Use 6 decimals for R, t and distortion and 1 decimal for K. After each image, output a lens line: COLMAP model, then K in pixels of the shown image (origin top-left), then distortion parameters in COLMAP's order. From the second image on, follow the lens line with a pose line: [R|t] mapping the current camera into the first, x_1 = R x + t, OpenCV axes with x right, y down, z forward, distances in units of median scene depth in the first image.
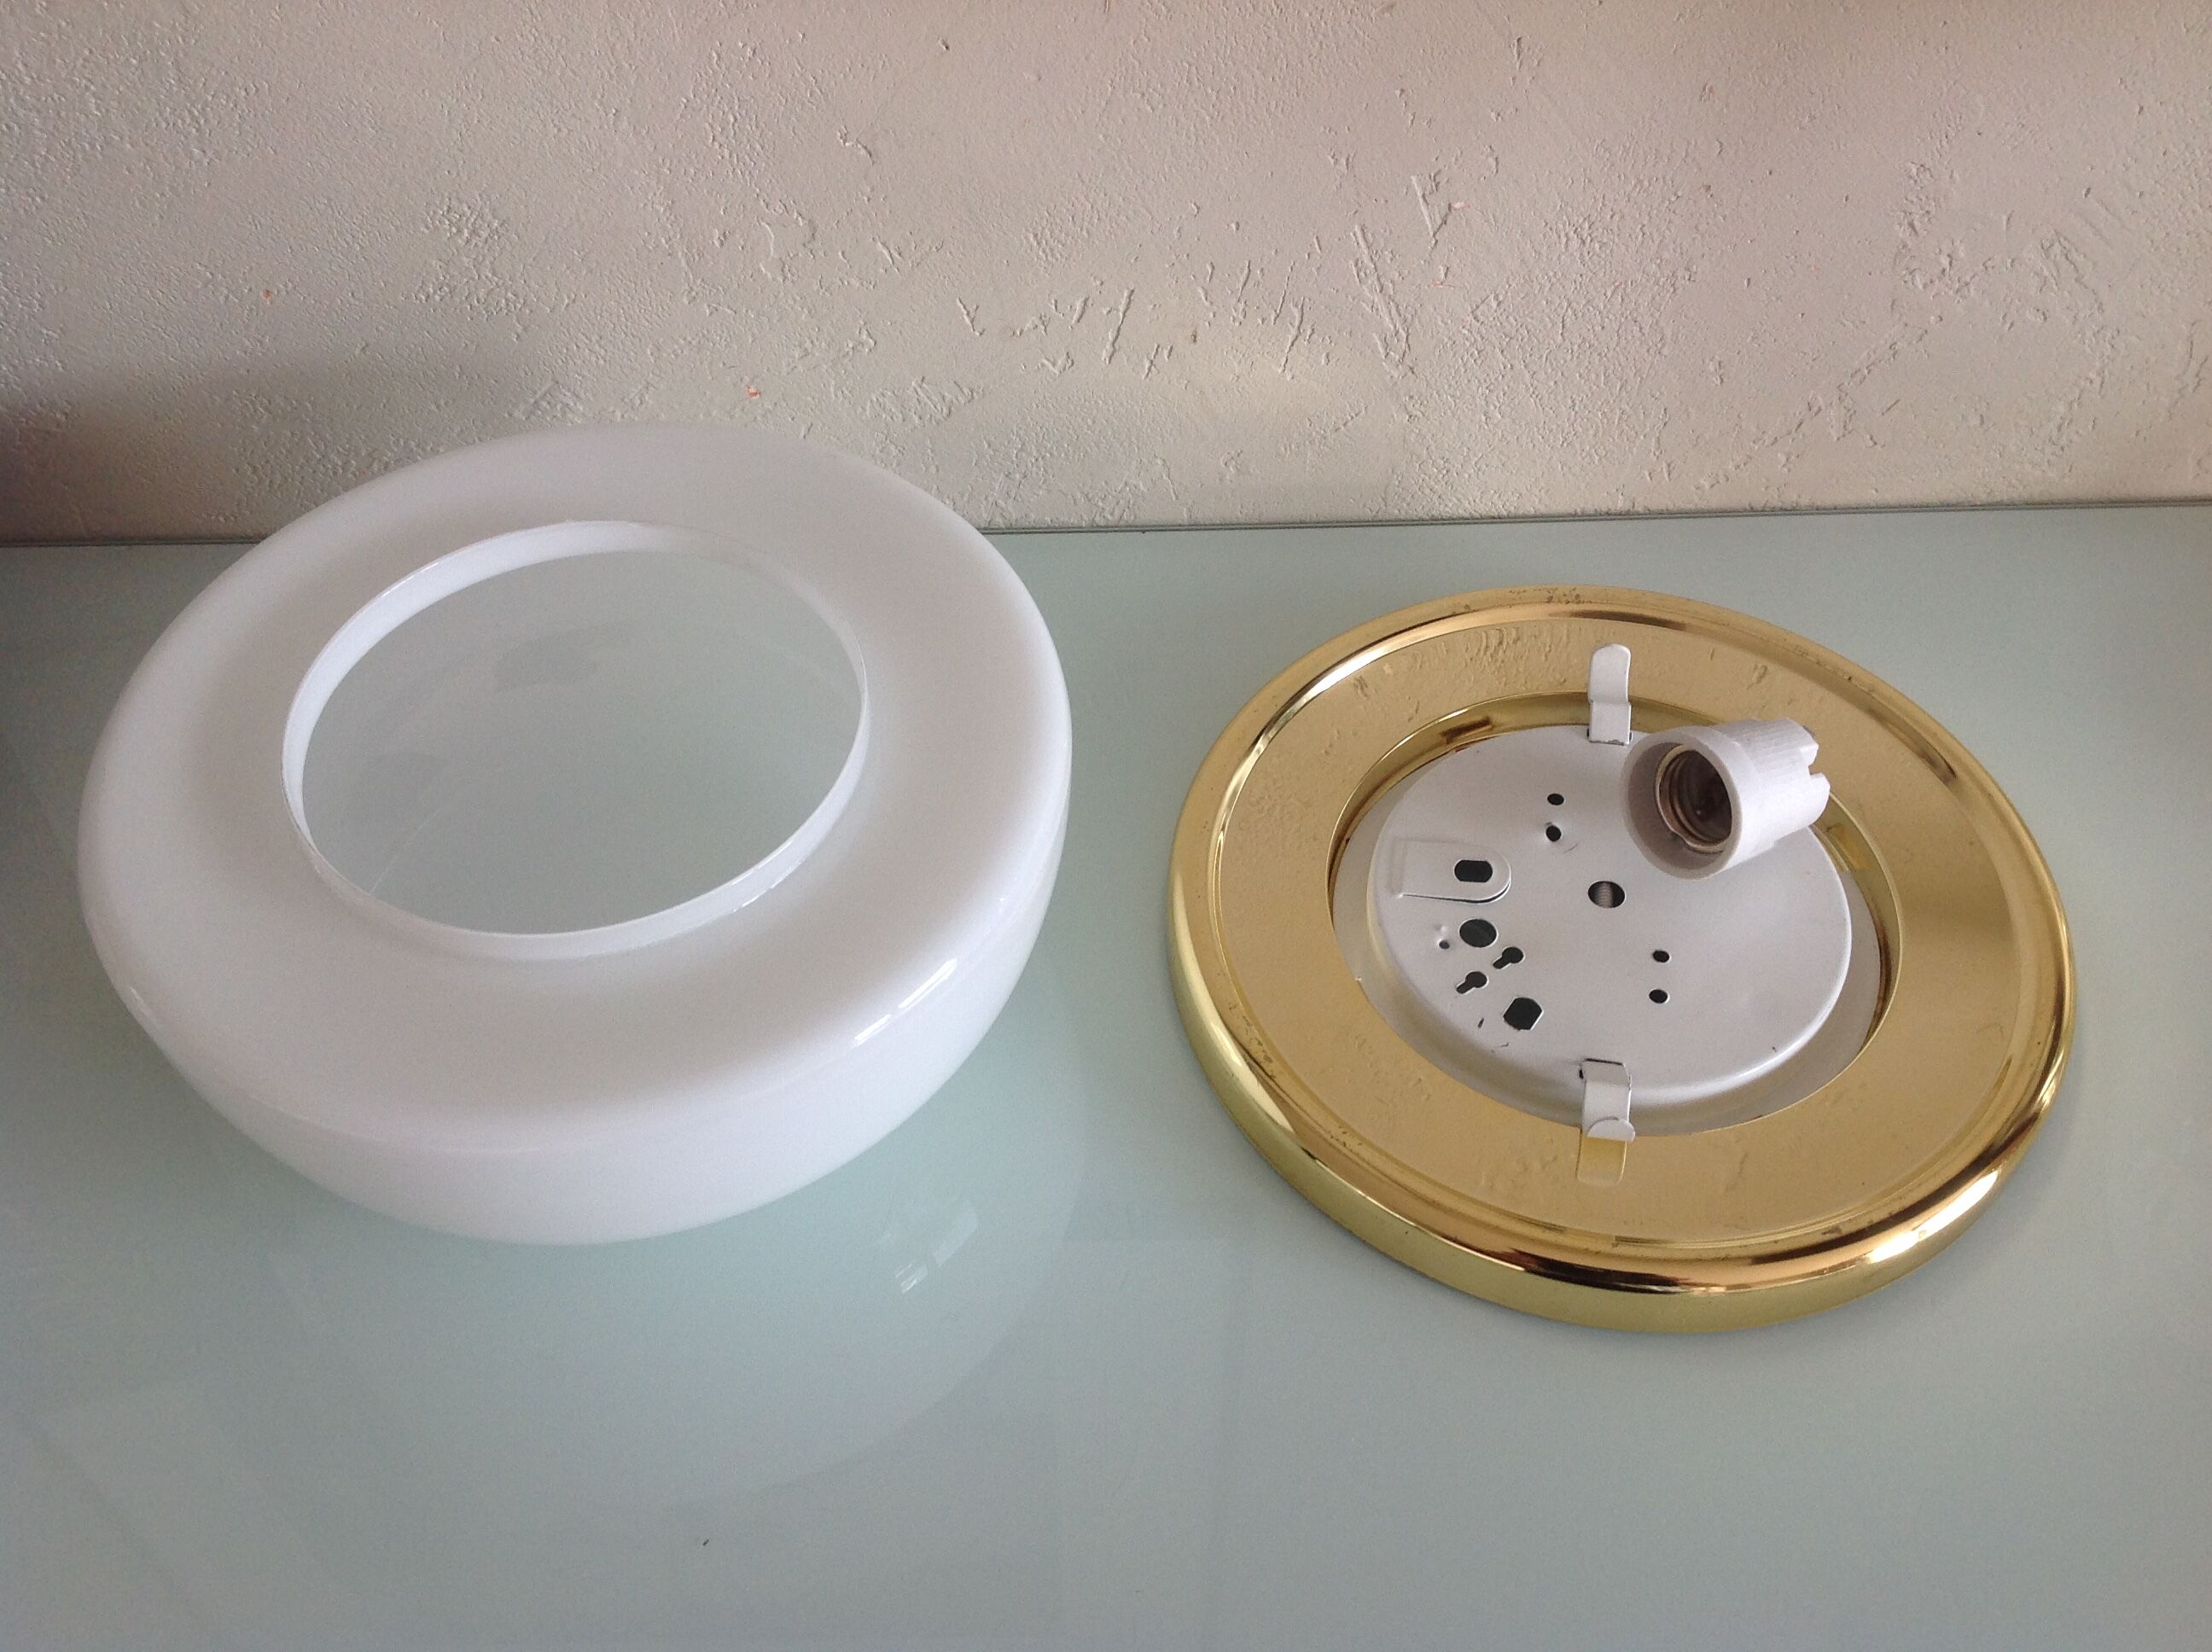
lens RADIAL K [[2120.0, 0, 1106.0], [0, 2120.0, 826.0], [0, 0, 1]] dist [0.109273, -0.292485]
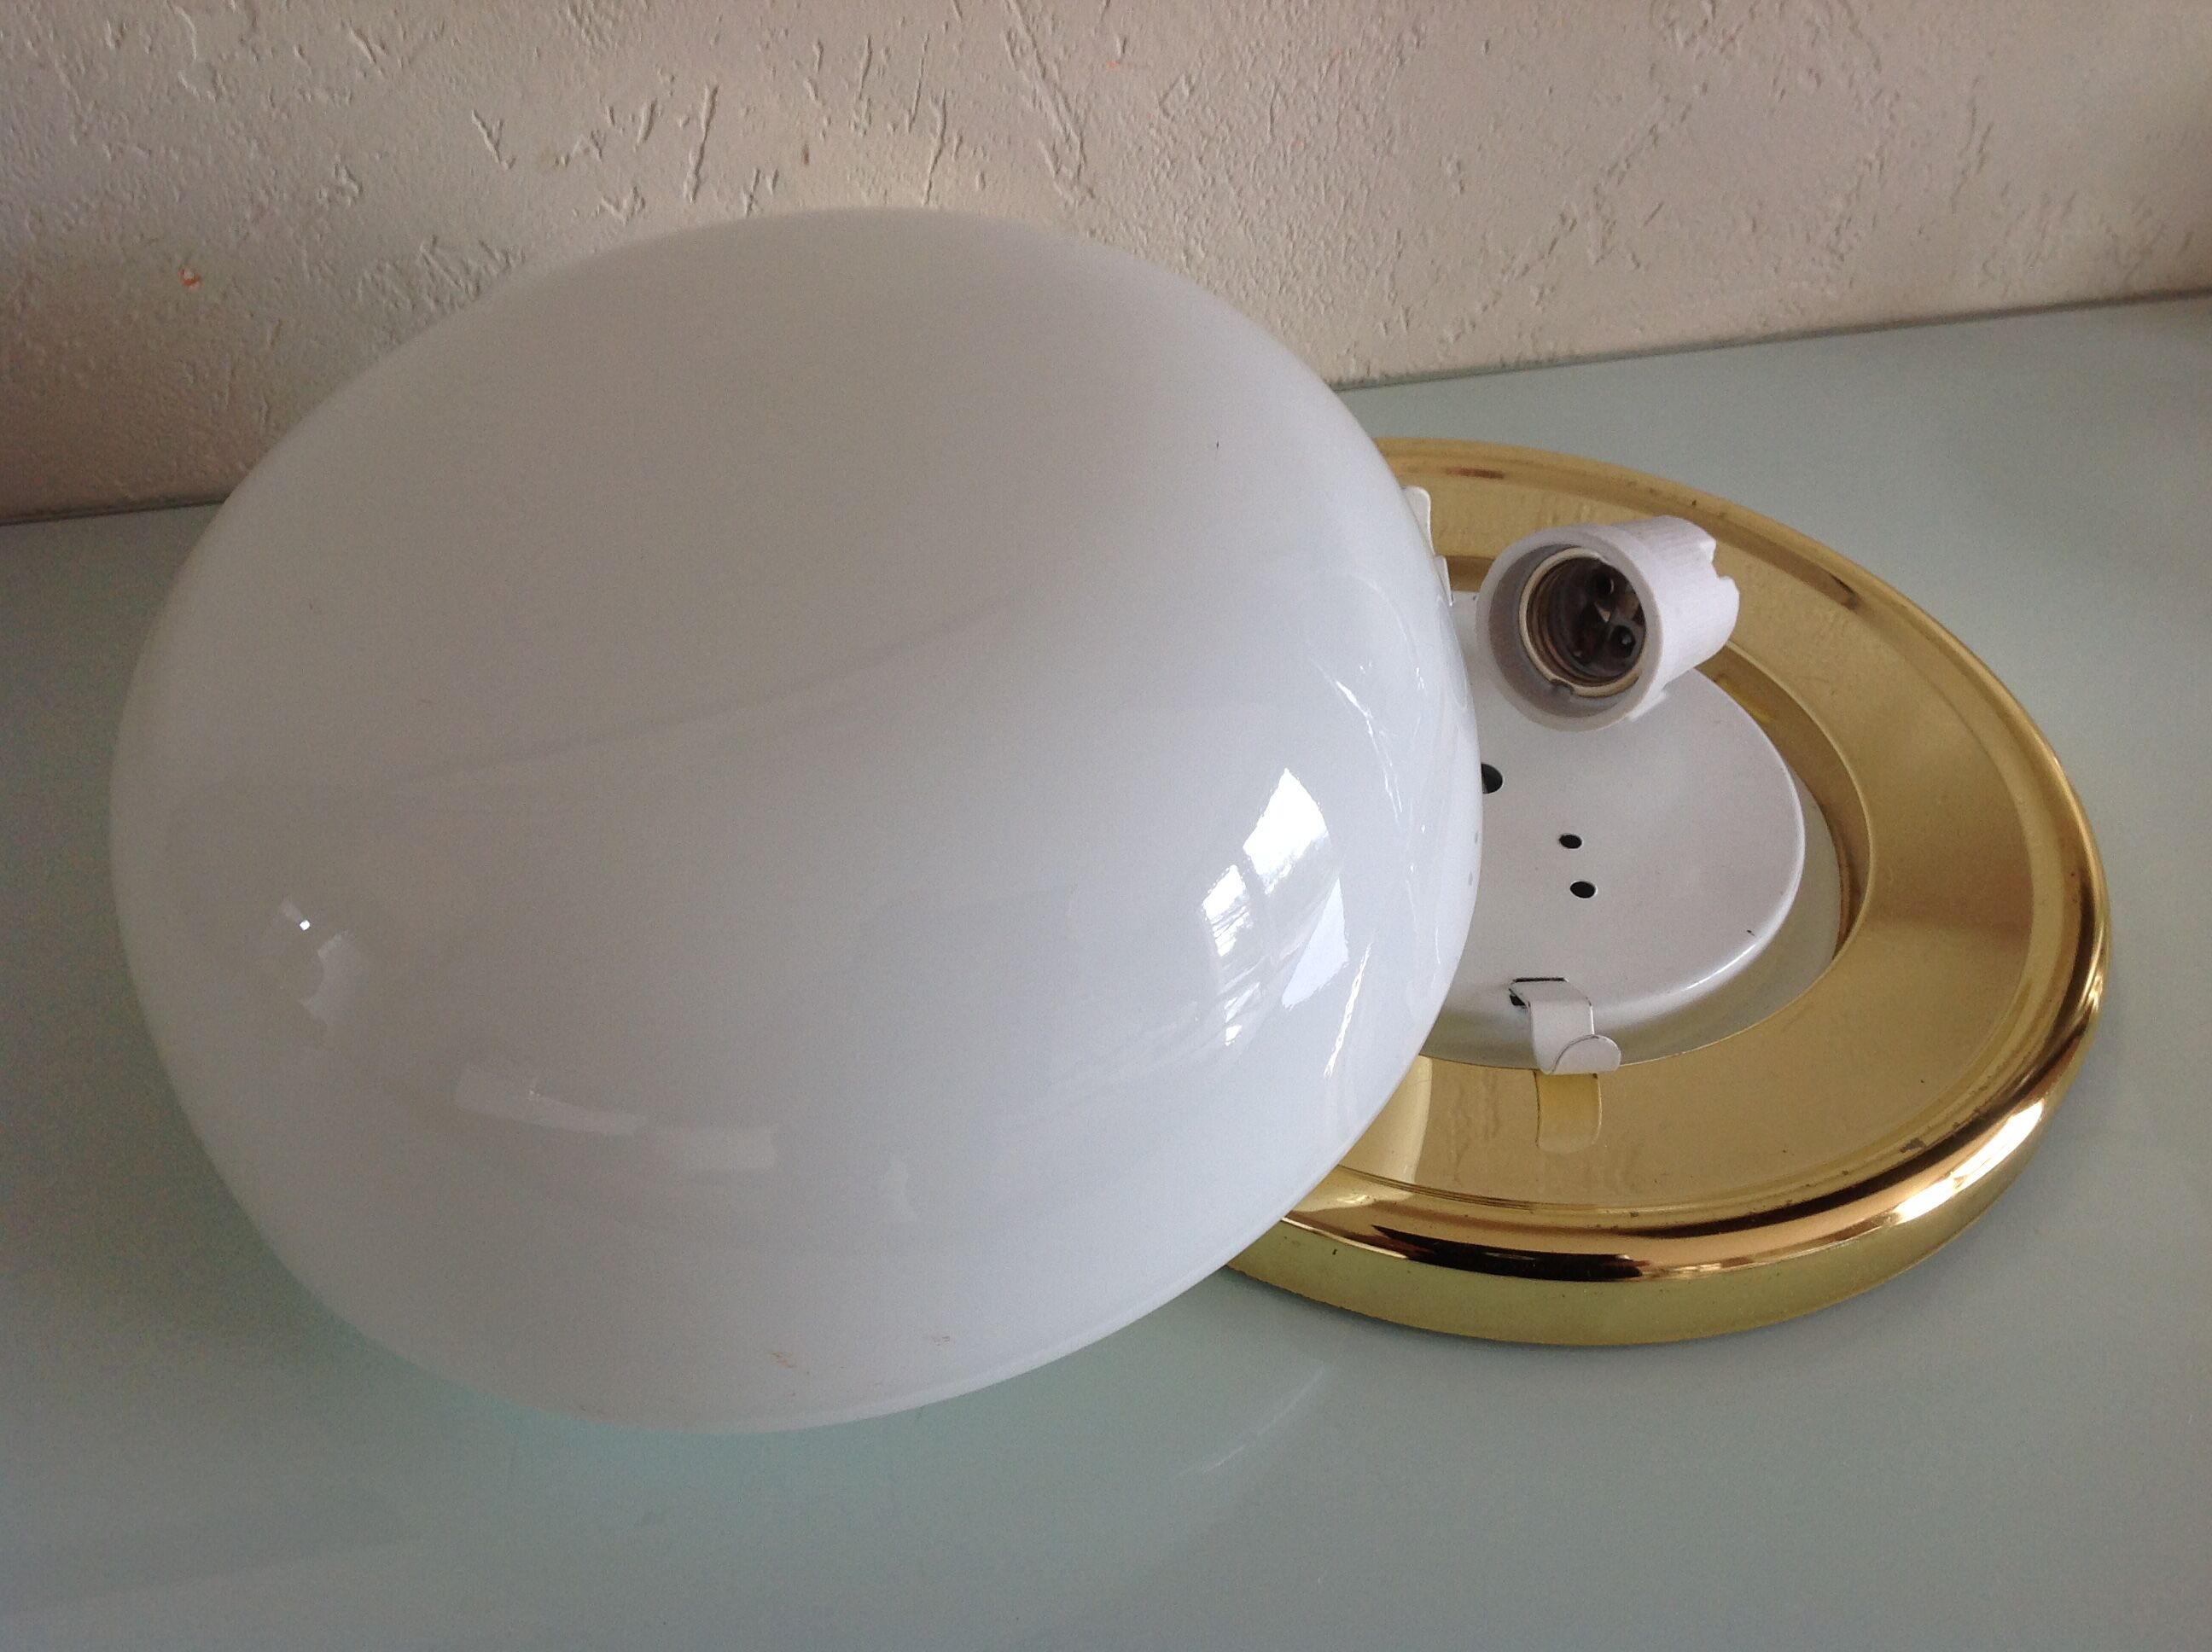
lens RADIAL K [[2120.0, 0, 1106.0], [0, 2120.0, 826.0], [0, 0, 1]] dist [0.109273, -0.292485]
pose [[0.970136, -0.123738, 0.208628, -0.041615], [0.146092, 0.984667, -0.095327, 0.088209], [-0.193633, 0.122959, 0.973338, 0.277104]]
